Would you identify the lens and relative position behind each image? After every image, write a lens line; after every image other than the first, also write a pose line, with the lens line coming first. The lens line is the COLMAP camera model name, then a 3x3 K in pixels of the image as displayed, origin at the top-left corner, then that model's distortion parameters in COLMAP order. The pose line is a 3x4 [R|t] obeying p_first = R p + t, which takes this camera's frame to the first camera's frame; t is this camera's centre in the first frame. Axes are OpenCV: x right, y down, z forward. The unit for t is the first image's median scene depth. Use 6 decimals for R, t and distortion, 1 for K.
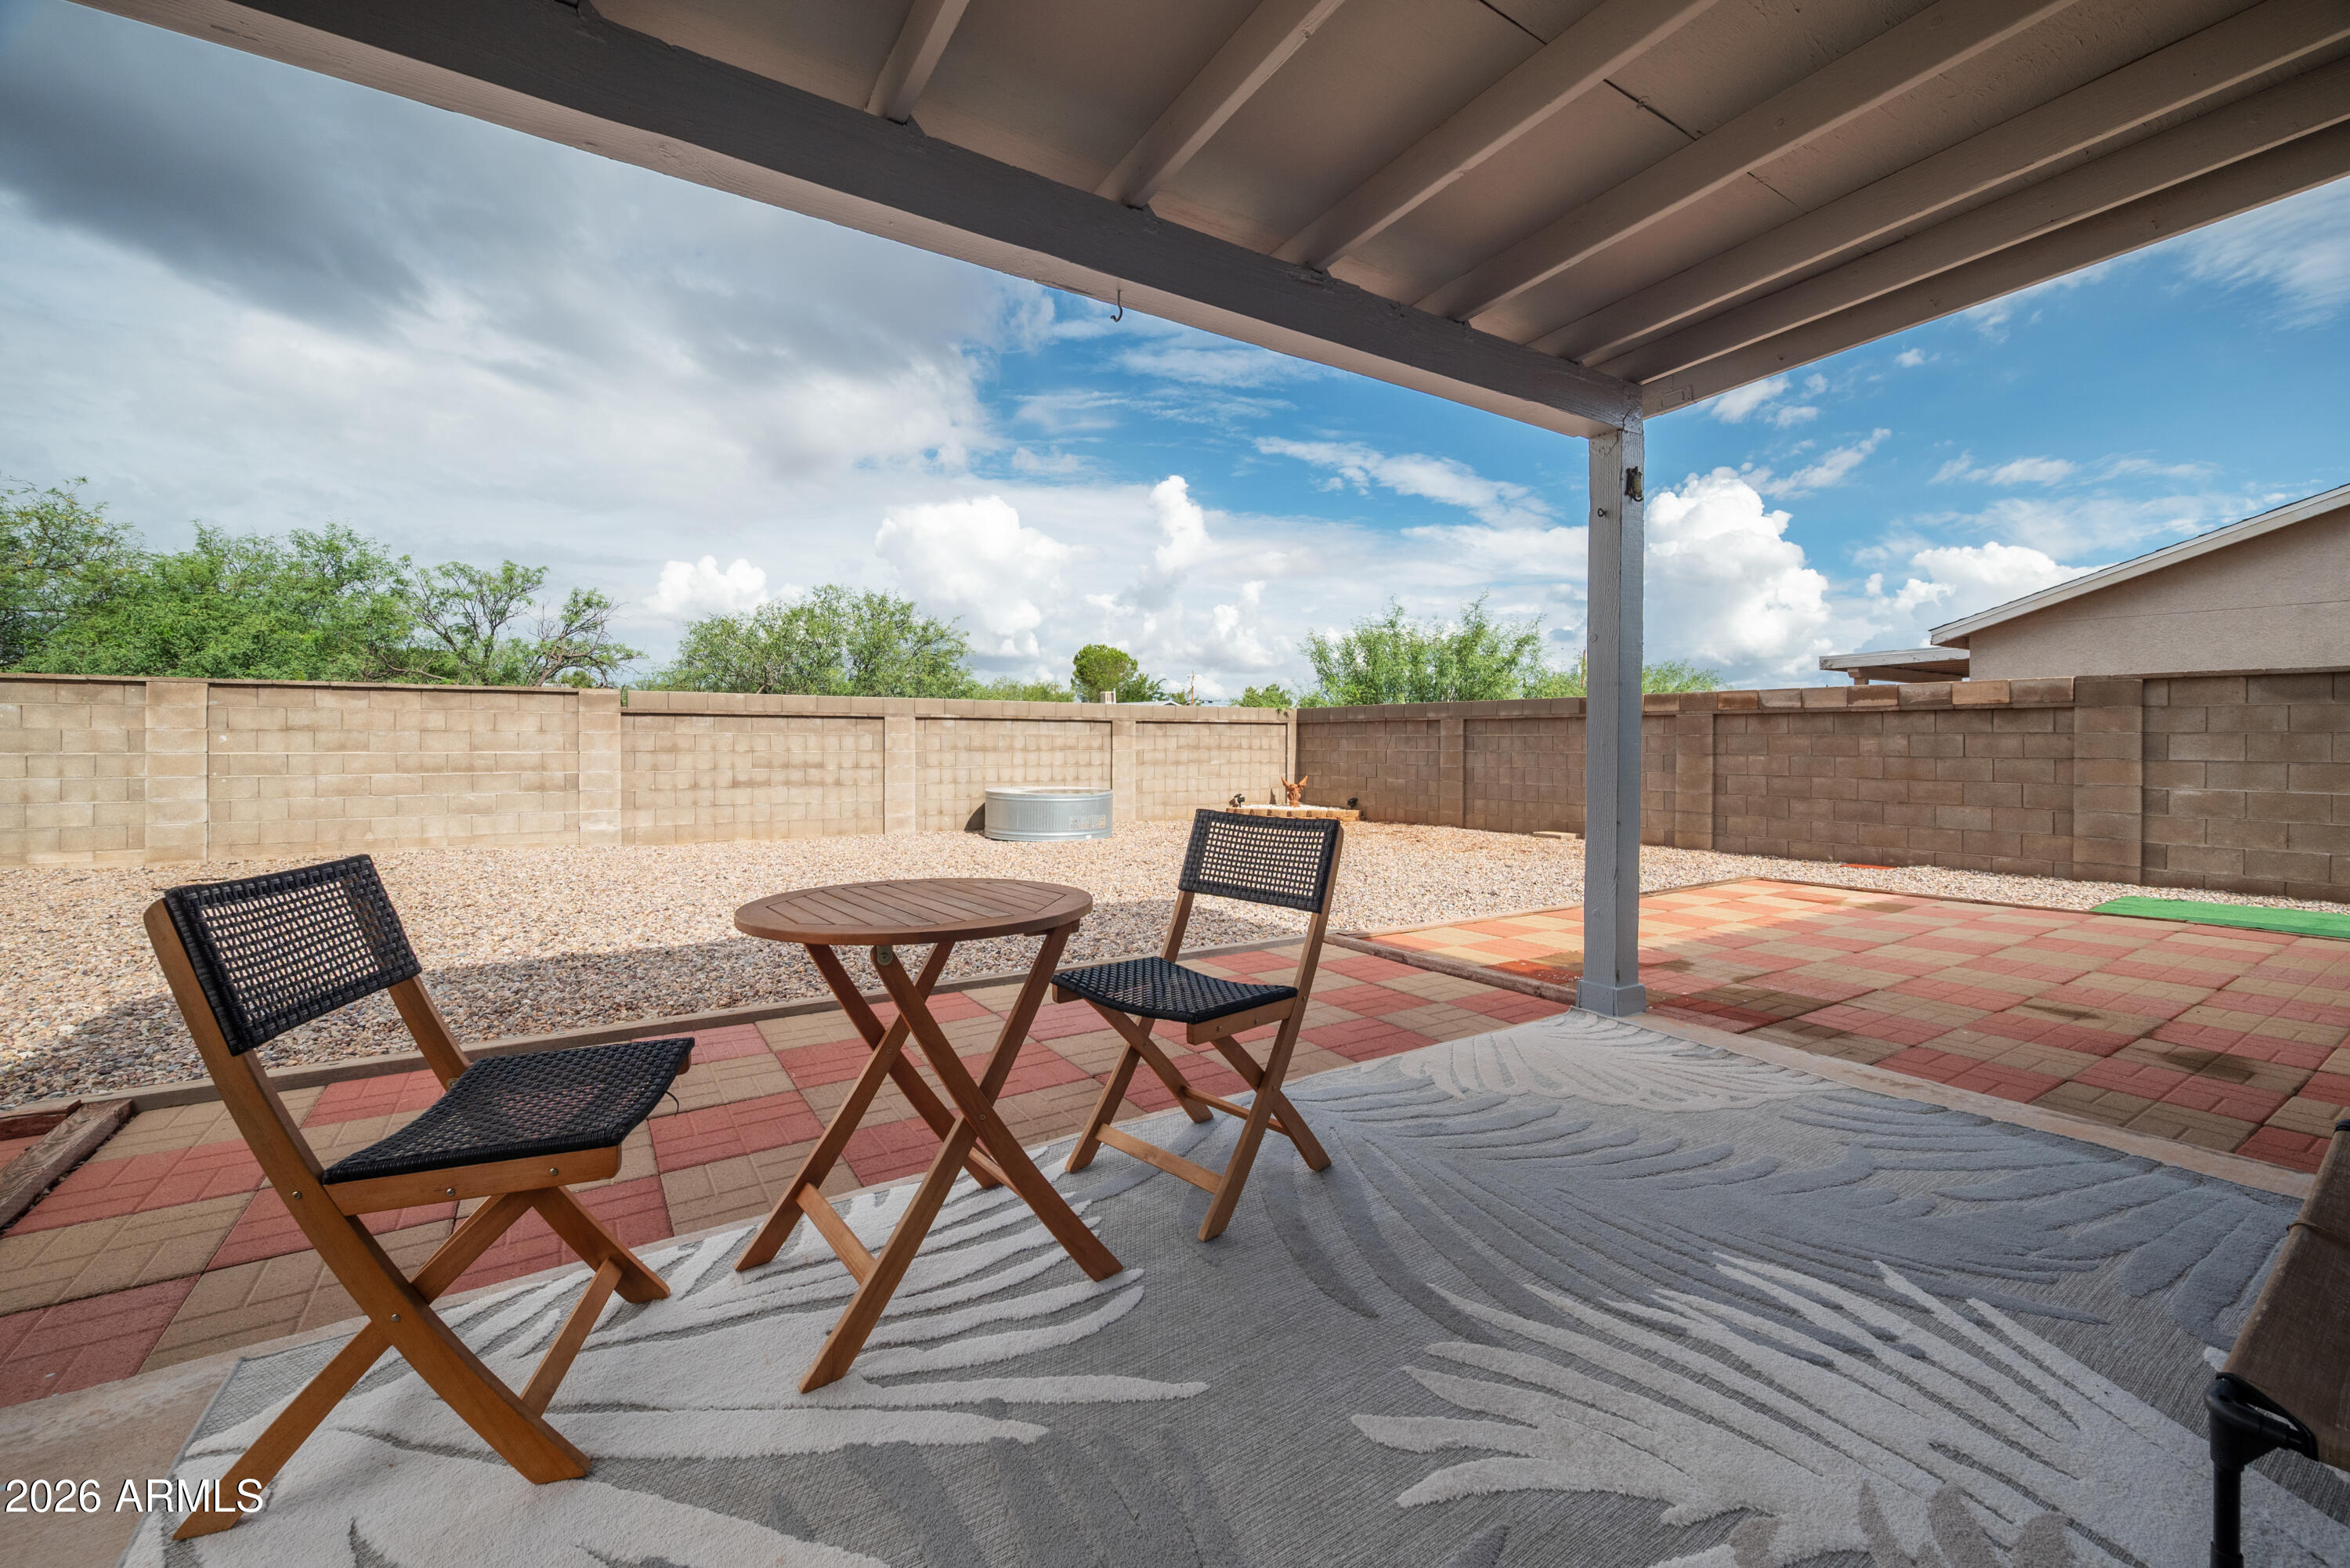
lens RADIAL K [[937.2, 0, 1172.1], [0, 937.2, 752.9], [0, 0, 1]] dist [0.000102, -0.000110]
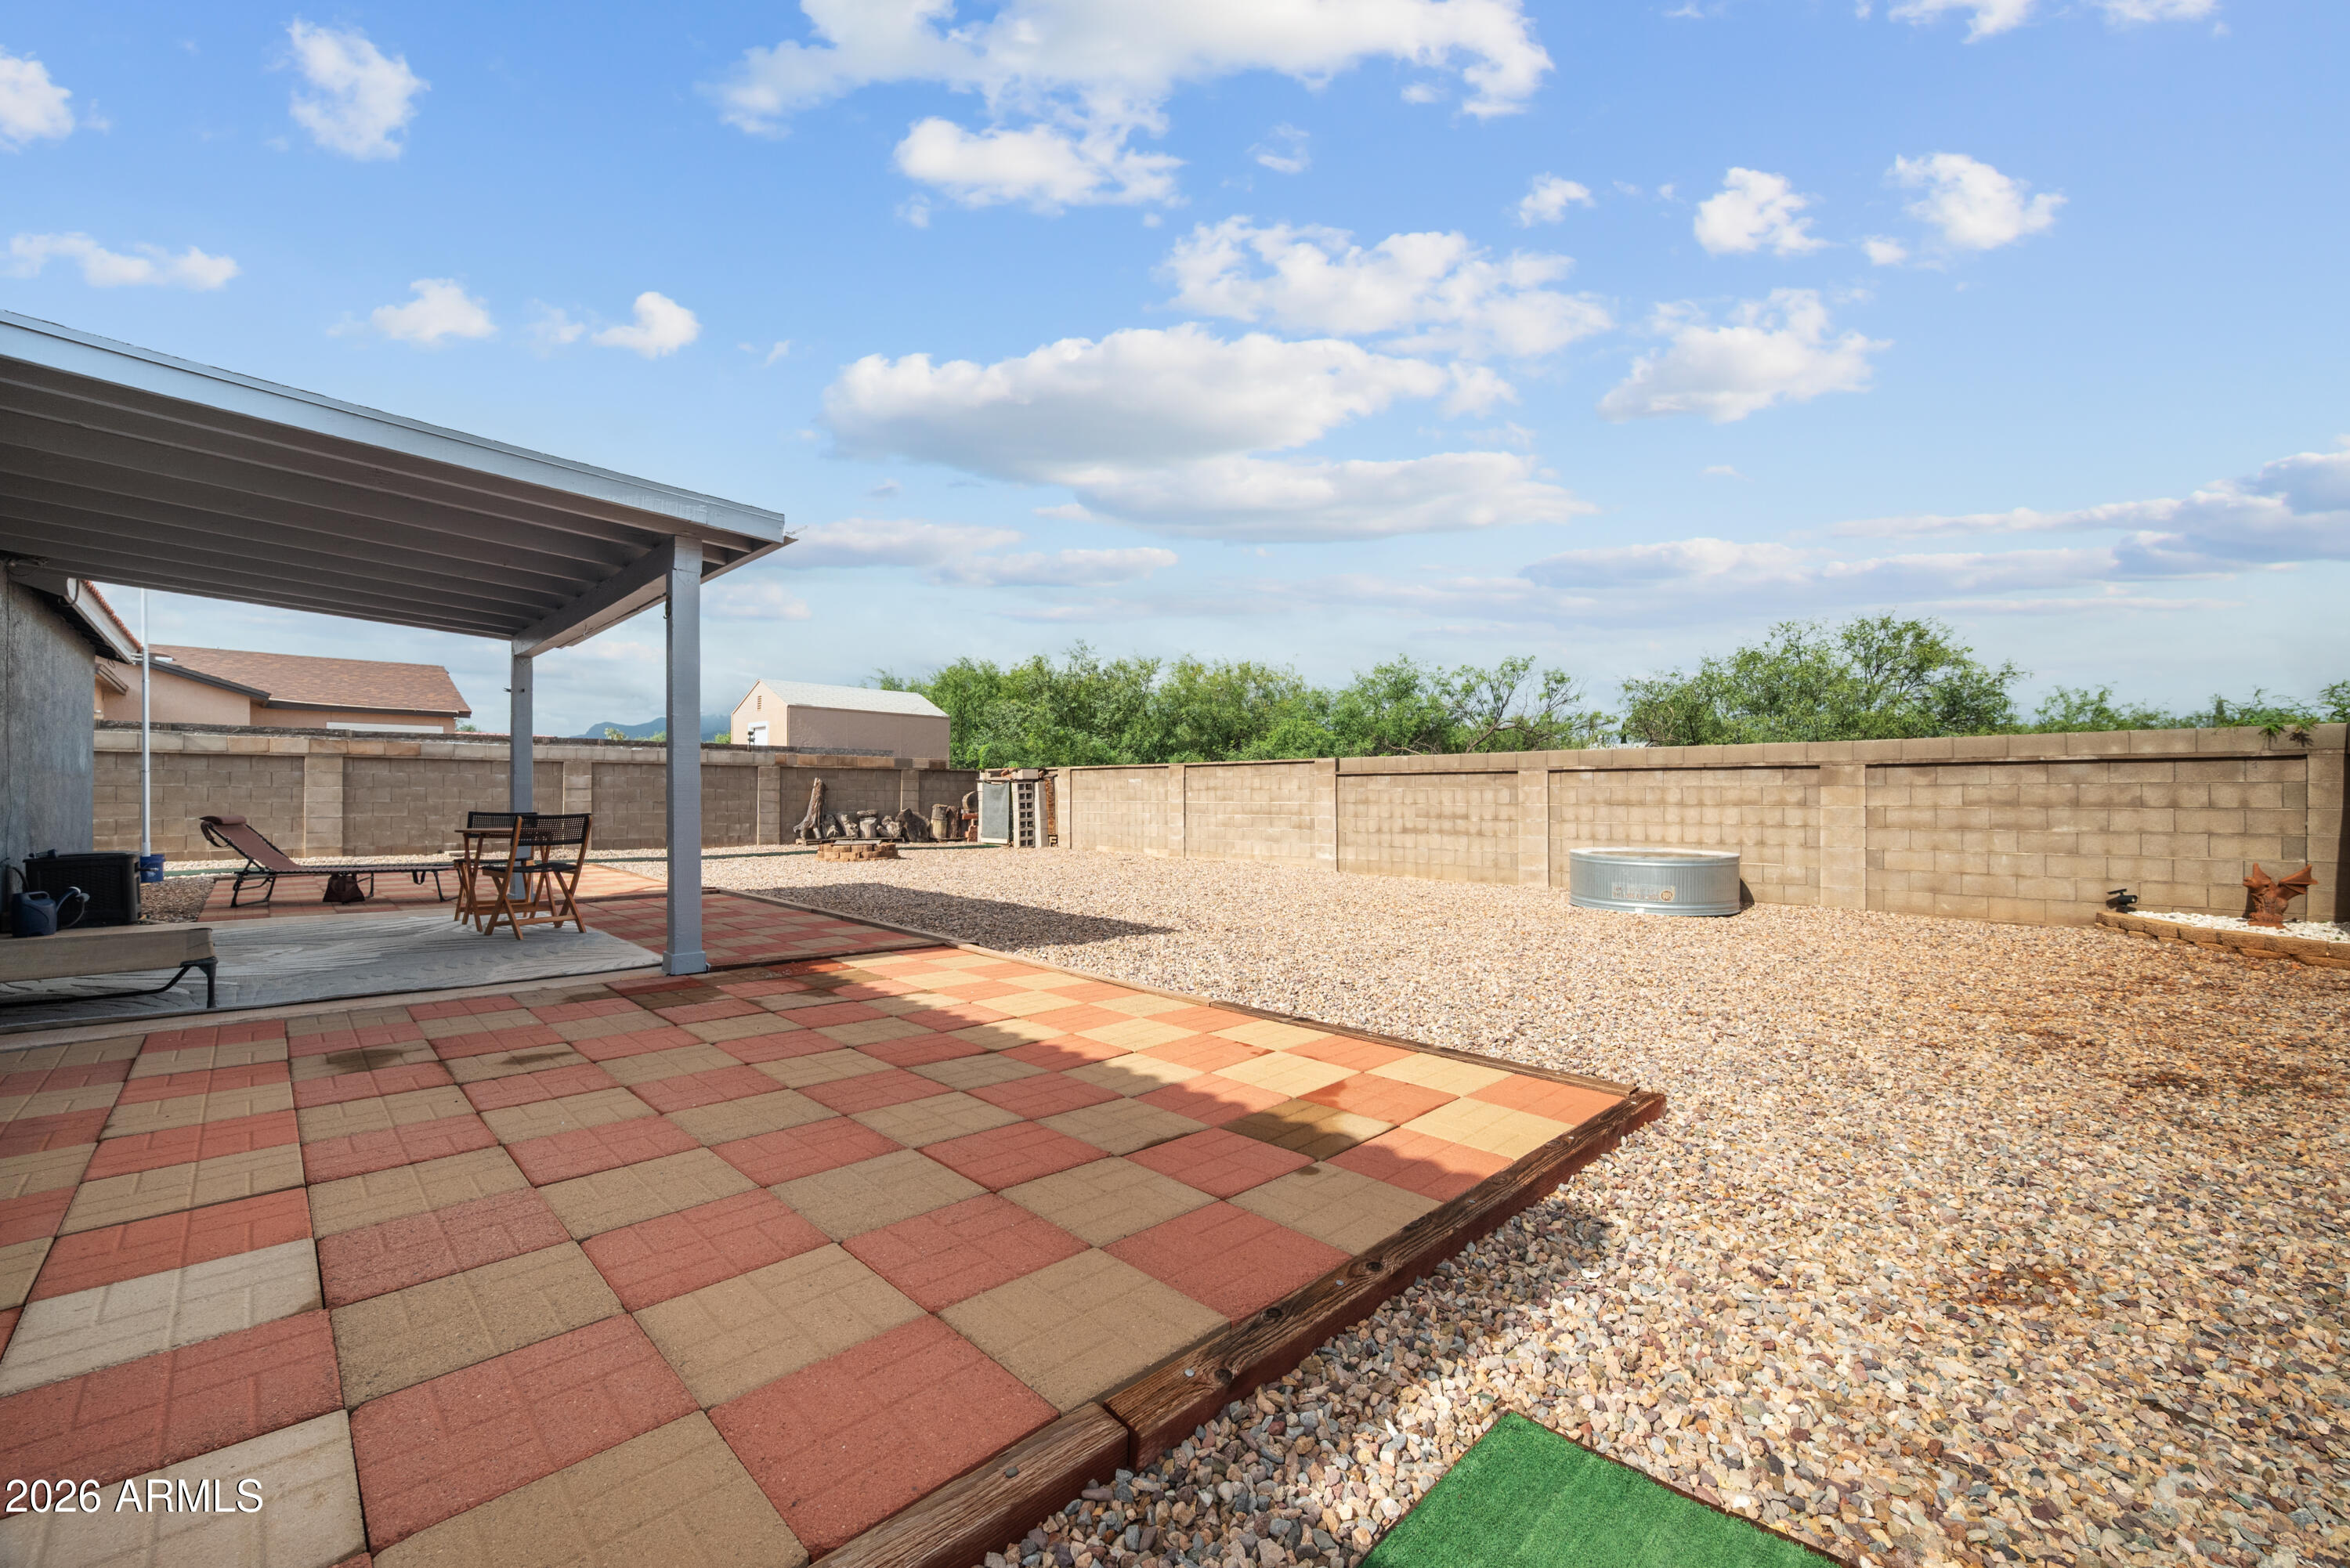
lens RADIAL K [[944.6, 0, 1175.0], [0, 944.6, 784.0], [0, 0, 1]] dist [0.001681, -0.000039]
pose [[0.205088, -0.012855, -0.978659, 0.636893], [-0.009582, 0.999839, -0.015142, -0.005124], [0.978697, 0.012483, 0.204931, 0.428469]]
